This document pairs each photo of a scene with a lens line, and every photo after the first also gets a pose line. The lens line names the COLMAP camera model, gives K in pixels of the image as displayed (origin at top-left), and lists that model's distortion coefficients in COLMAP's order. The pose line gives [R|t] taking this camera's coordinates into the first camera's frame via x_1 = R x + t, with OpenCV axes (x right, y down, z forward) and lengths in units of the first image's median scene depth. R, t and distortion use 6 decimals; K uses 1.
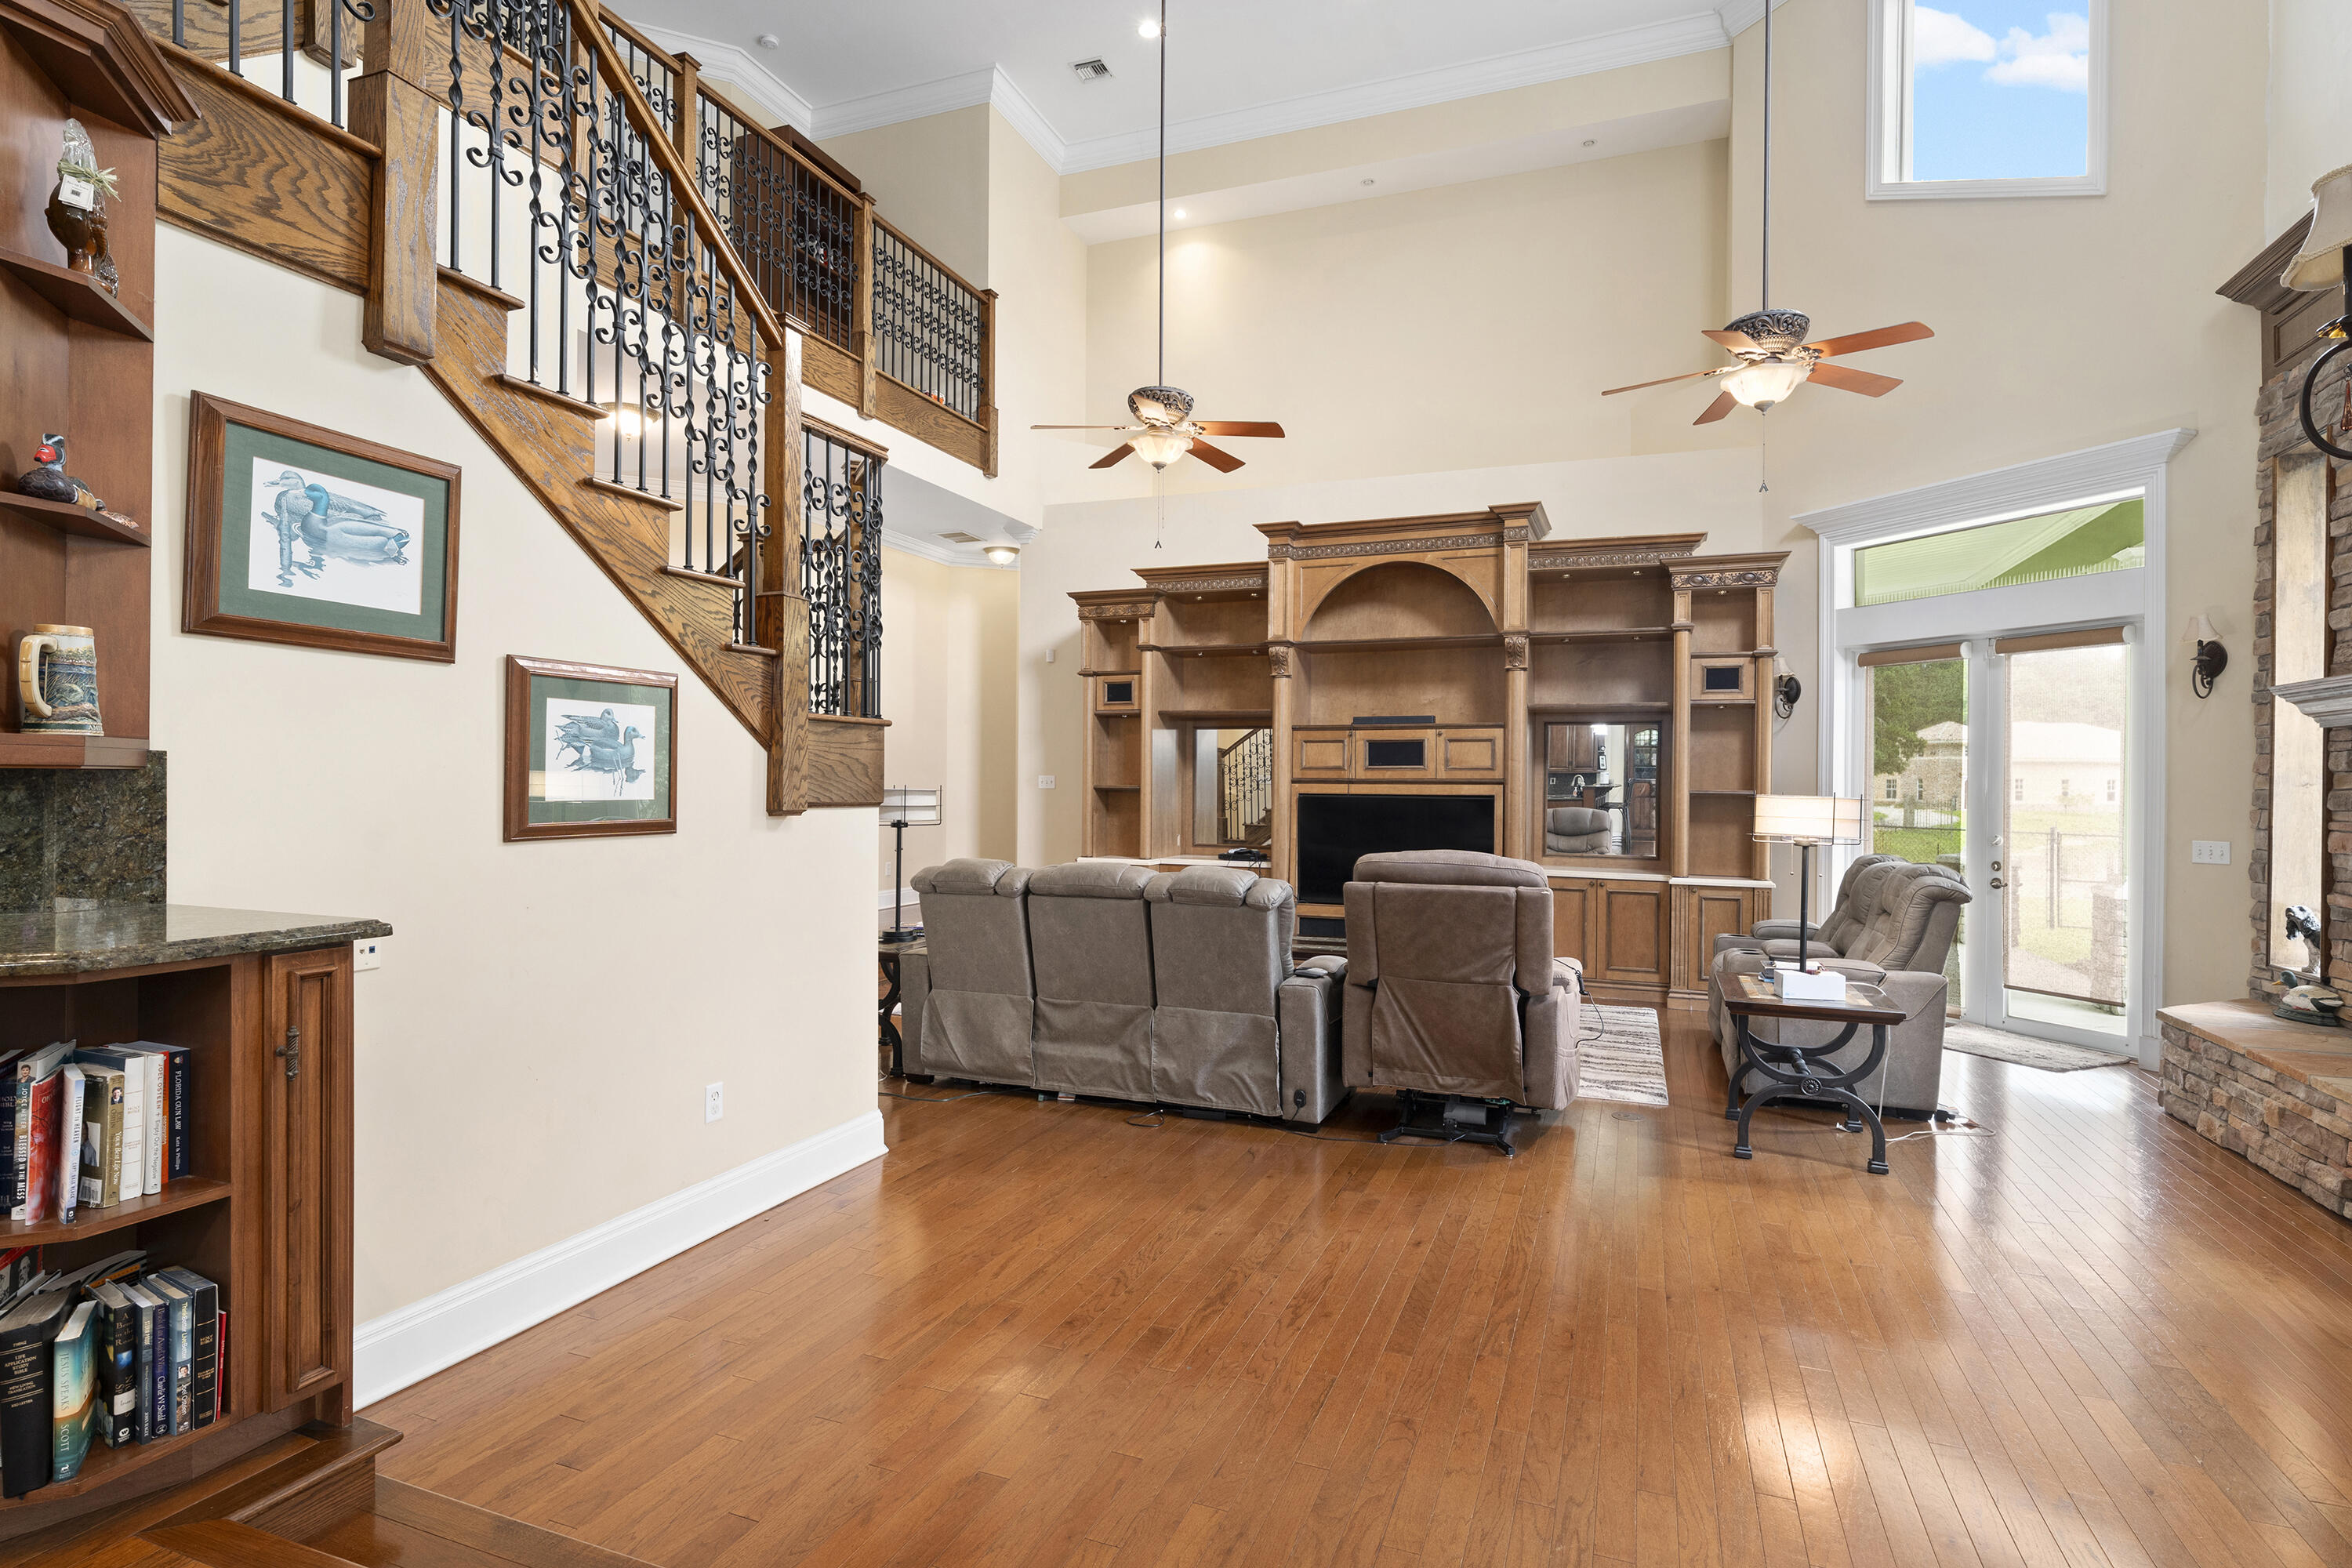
lens RADIAL K [[1188.4, 0, 1176.0], [0, 1188.4, 784.0], [0, 0, 1]] dist [-0.003561, -0.000911]
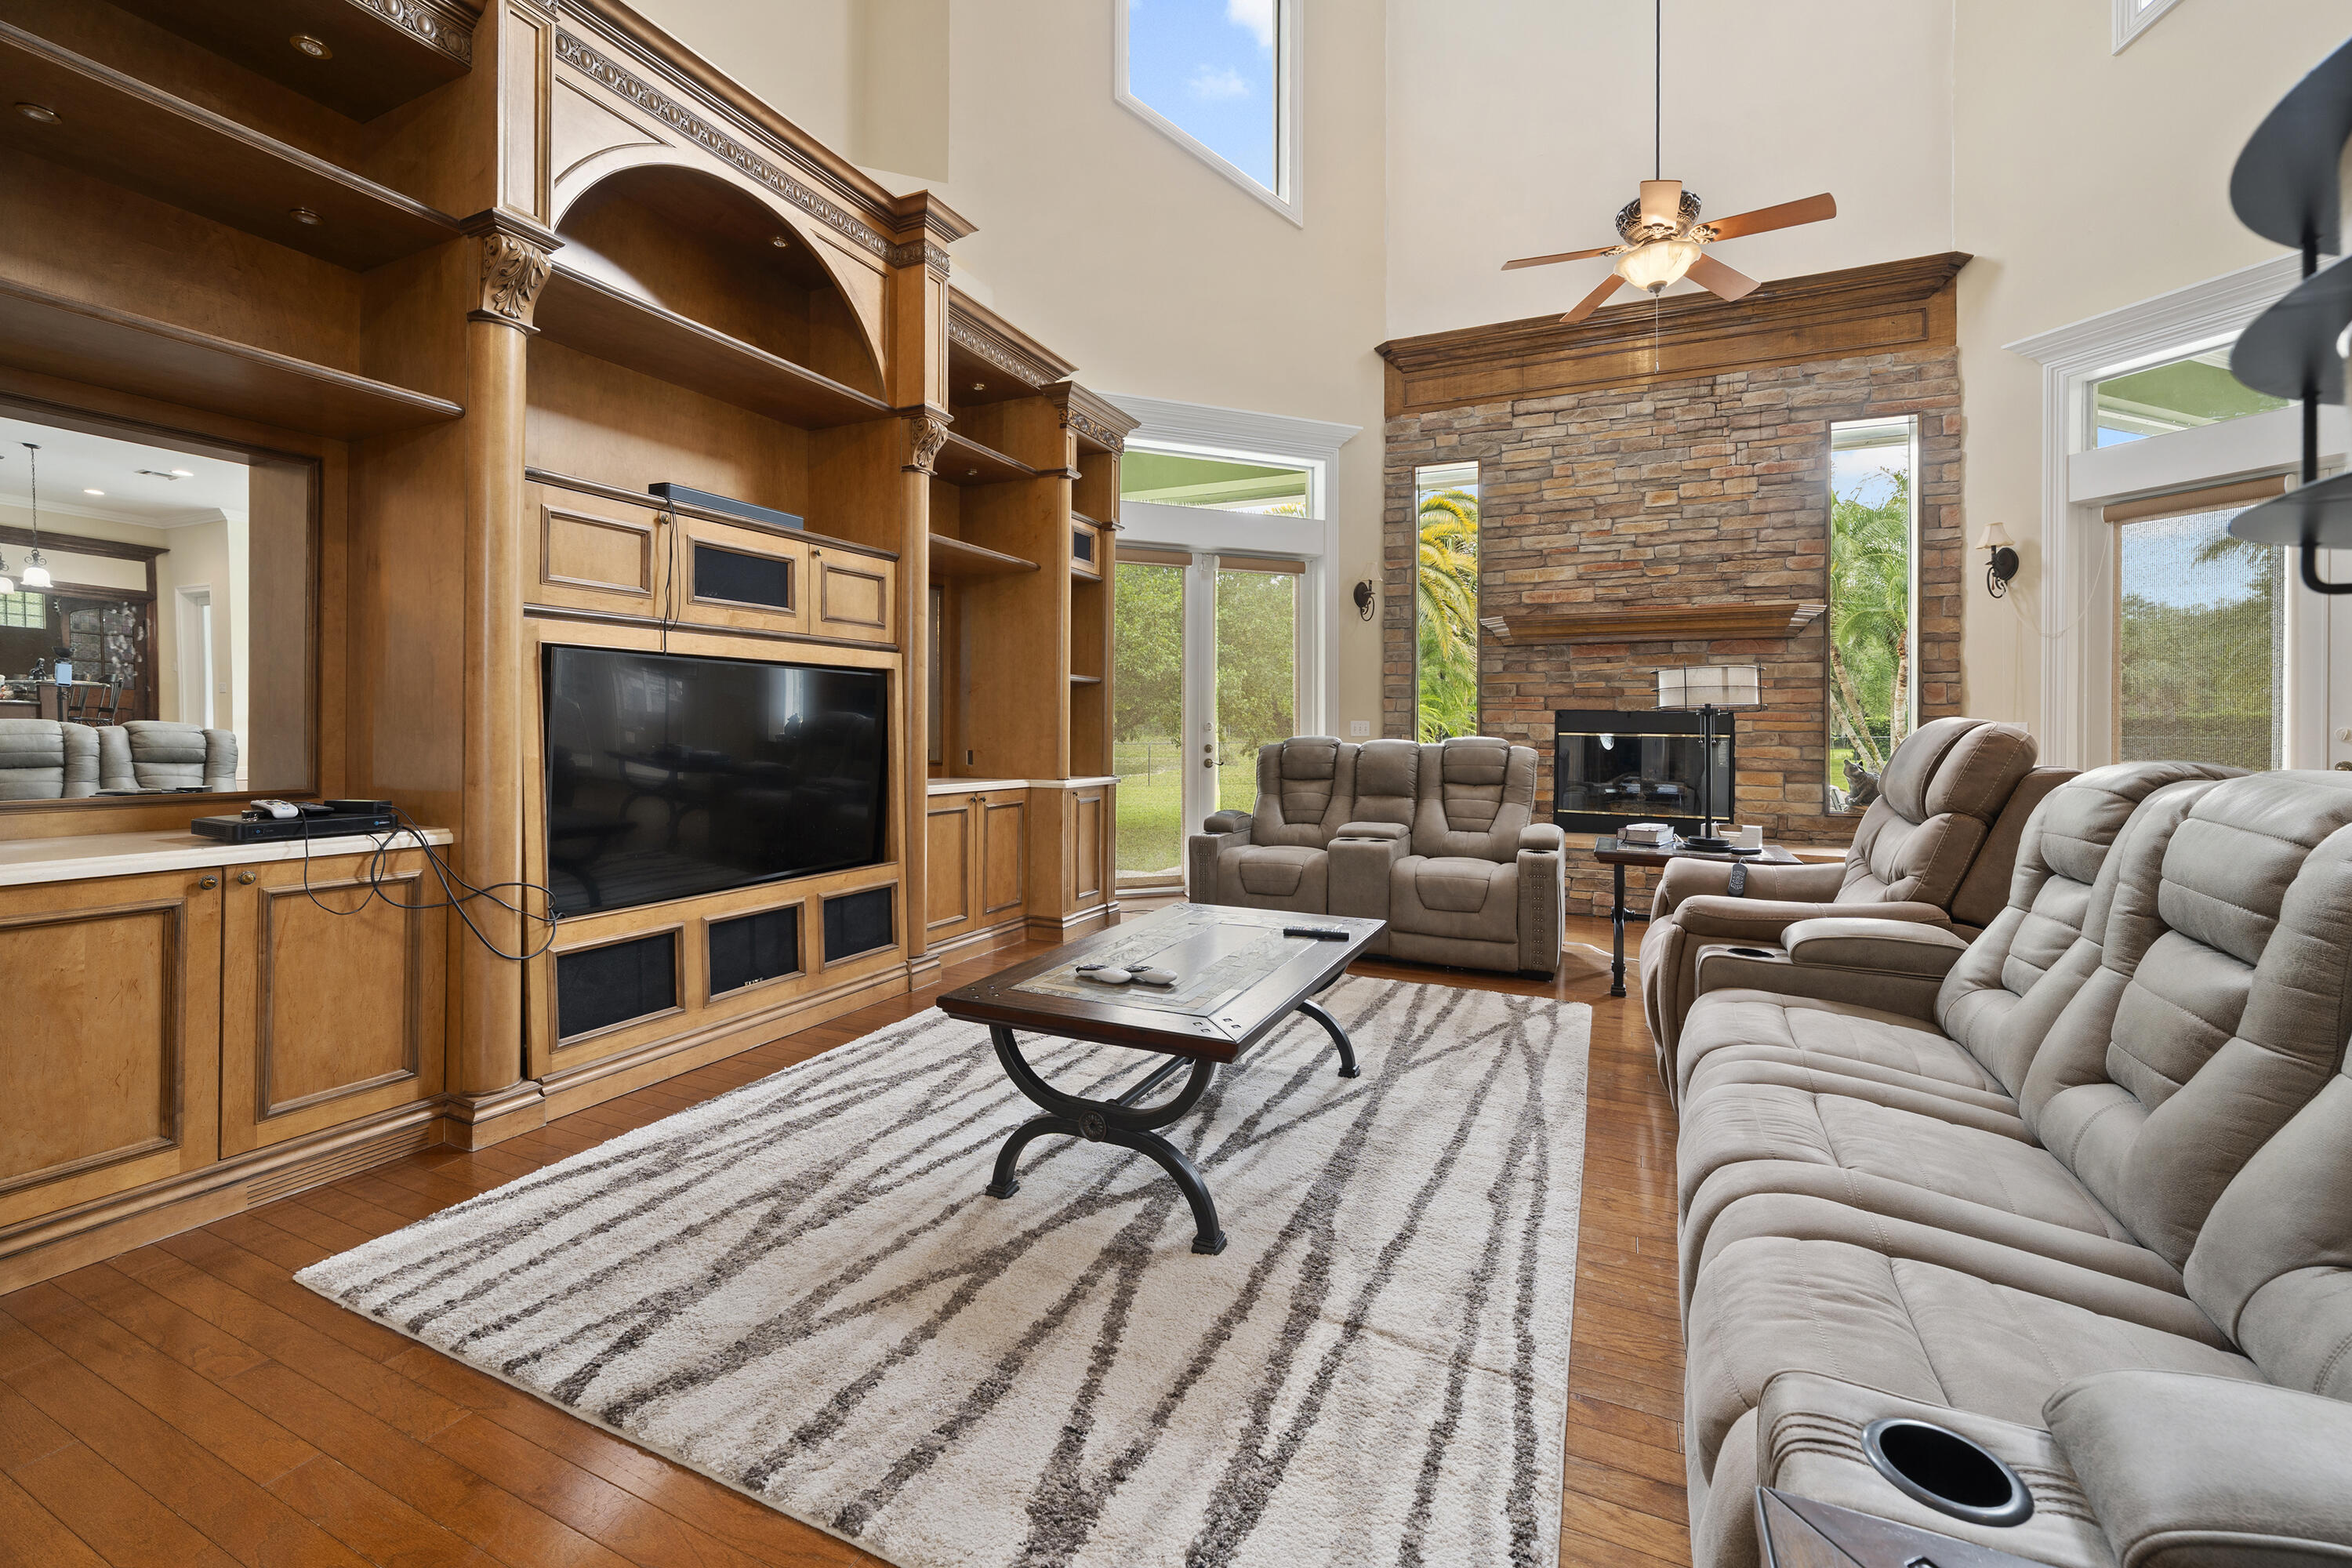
lens RADIAL K [[953.7, 0, 1183.3], [0, 953.7, 723.9], [0, 0, 1]] dist [-0.008049, -0.000037]
pose [[0.059063, -0.004721, 0.998243, -0.219183], [-0.004496, 0.999977, 0.004995, 0.035246], [-0.998244, -0.004783, 0.059041, 0.851342]]
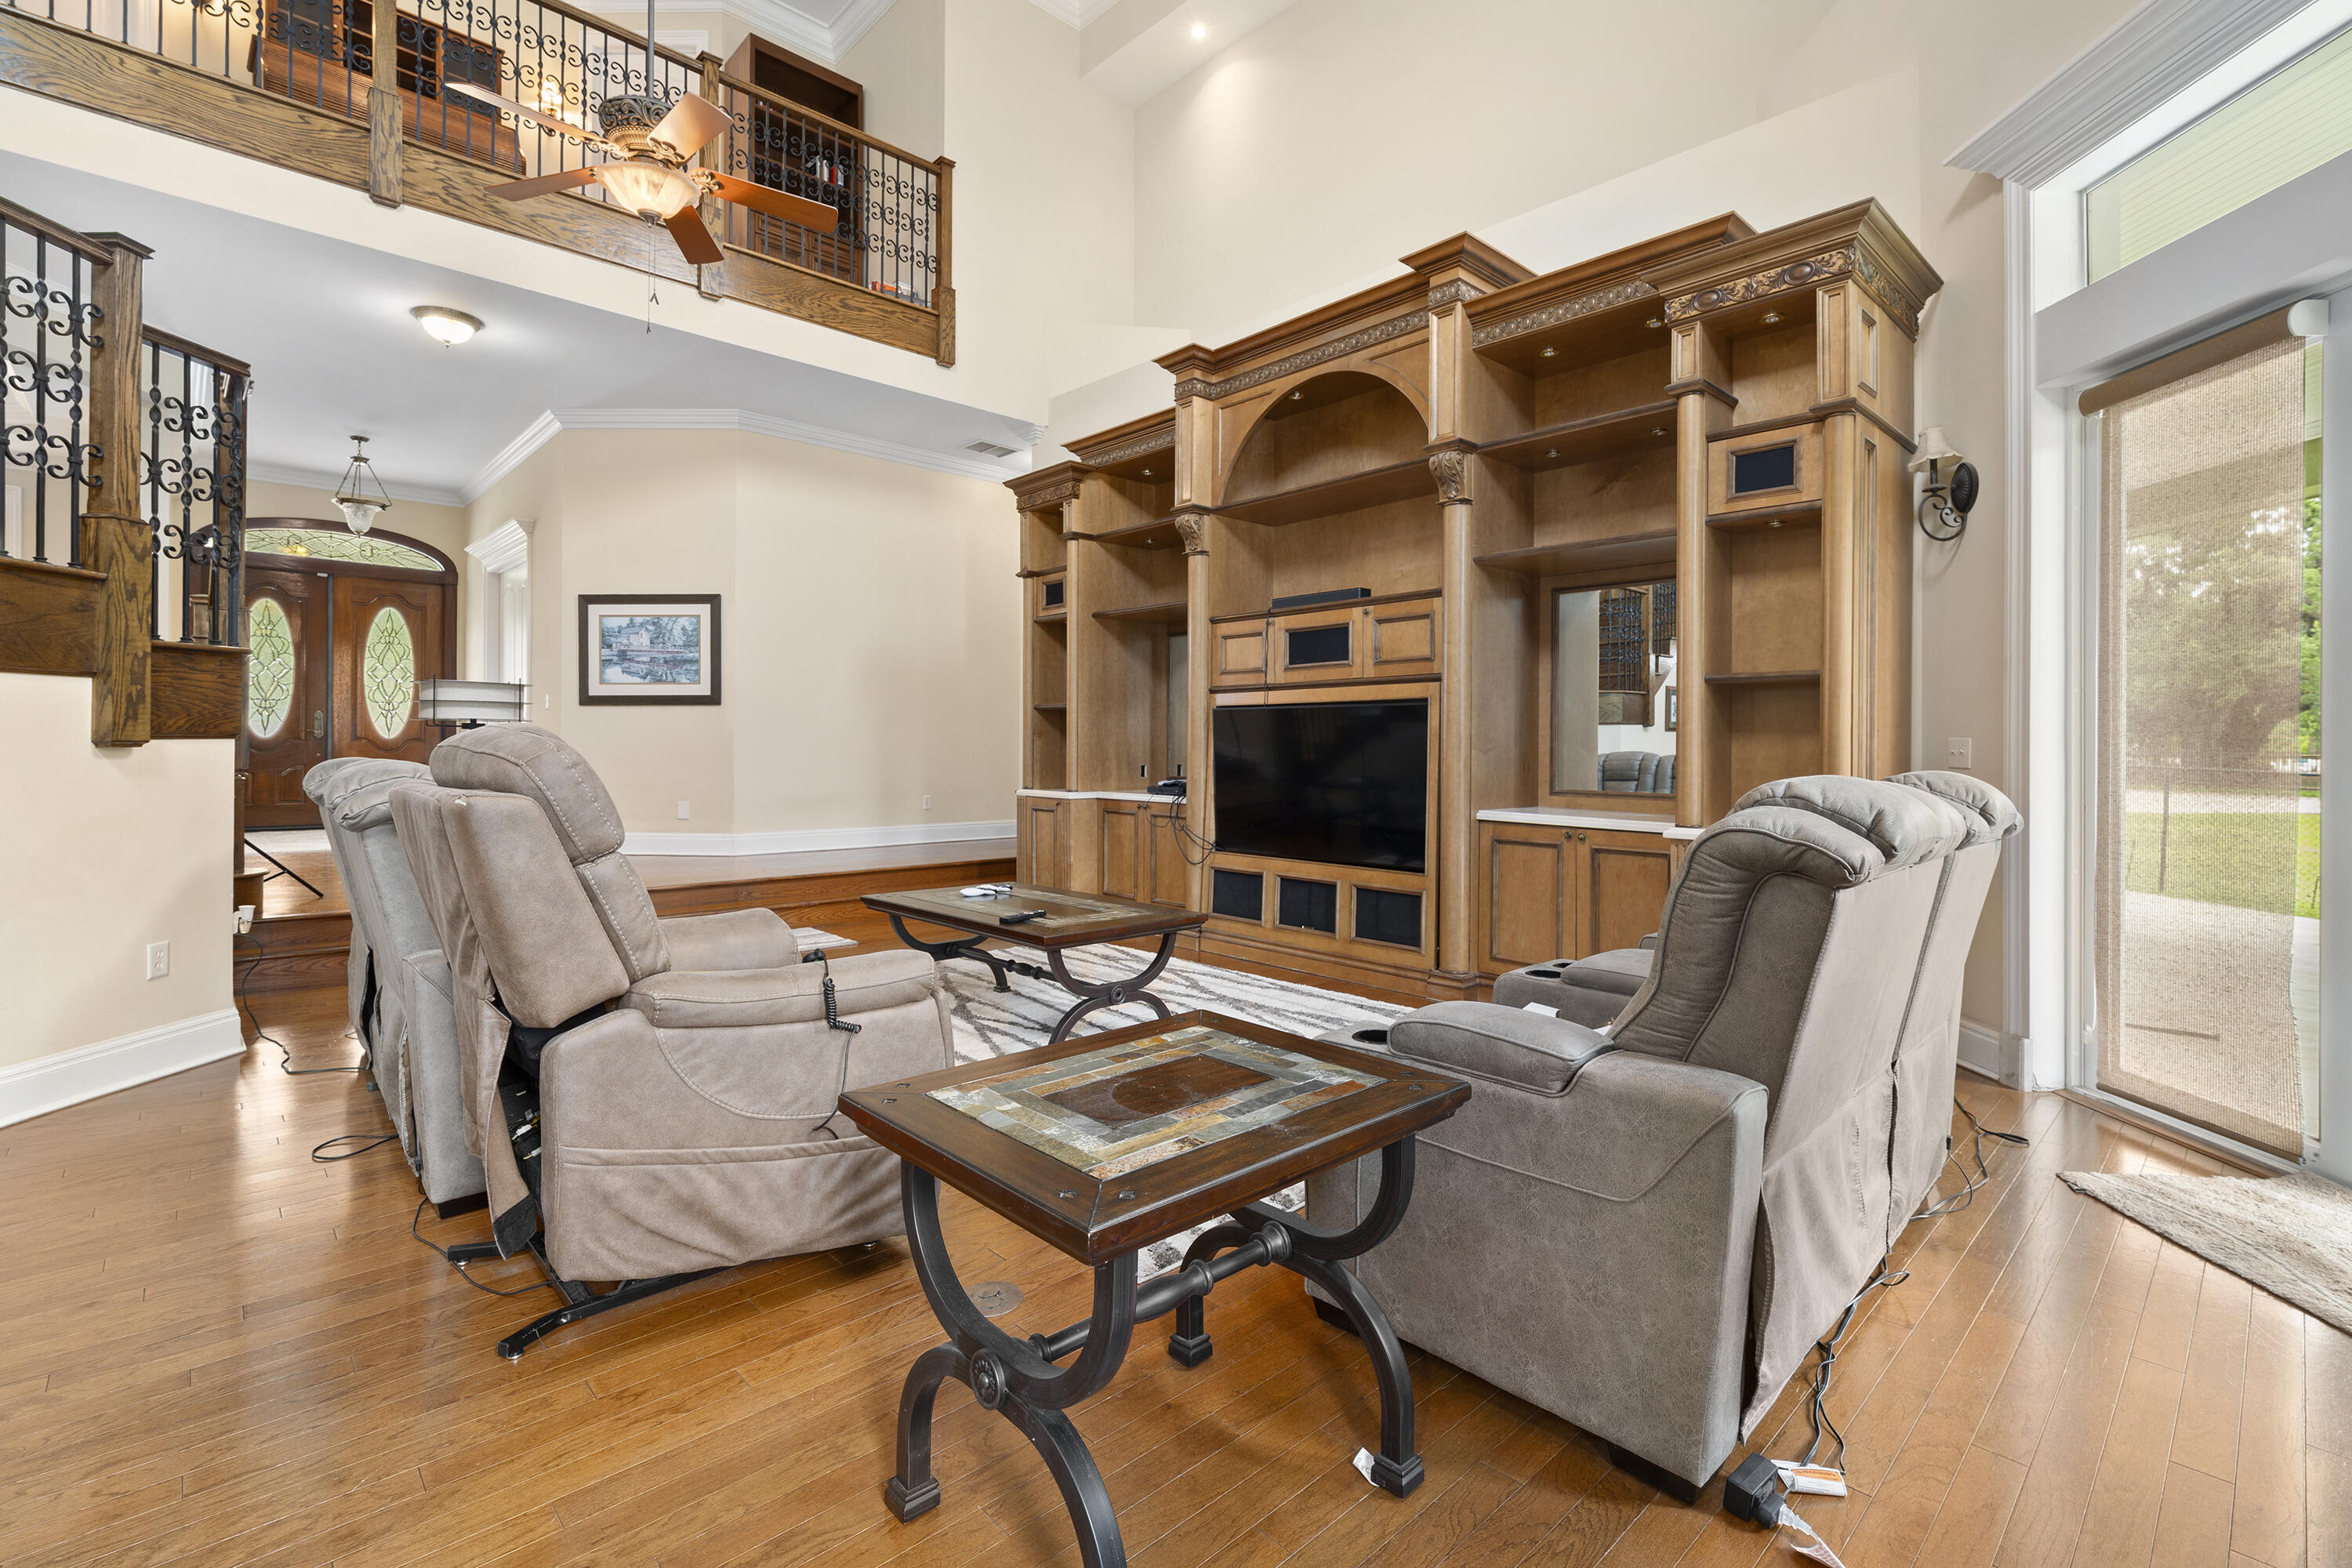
lens RADIAL K [[1050.5, 0, 1171.9], [0, 1050.5, 749.1], [0, 0, 1]] dist [-0.002234, -0.000386]
pose [[0.900743, -0.001111, -0.434352, 0.407659], [-0.000399, 0.999994, -0.003384, 0.041532], [0.434353, 0.003222, 0.900737, 0.422967]]
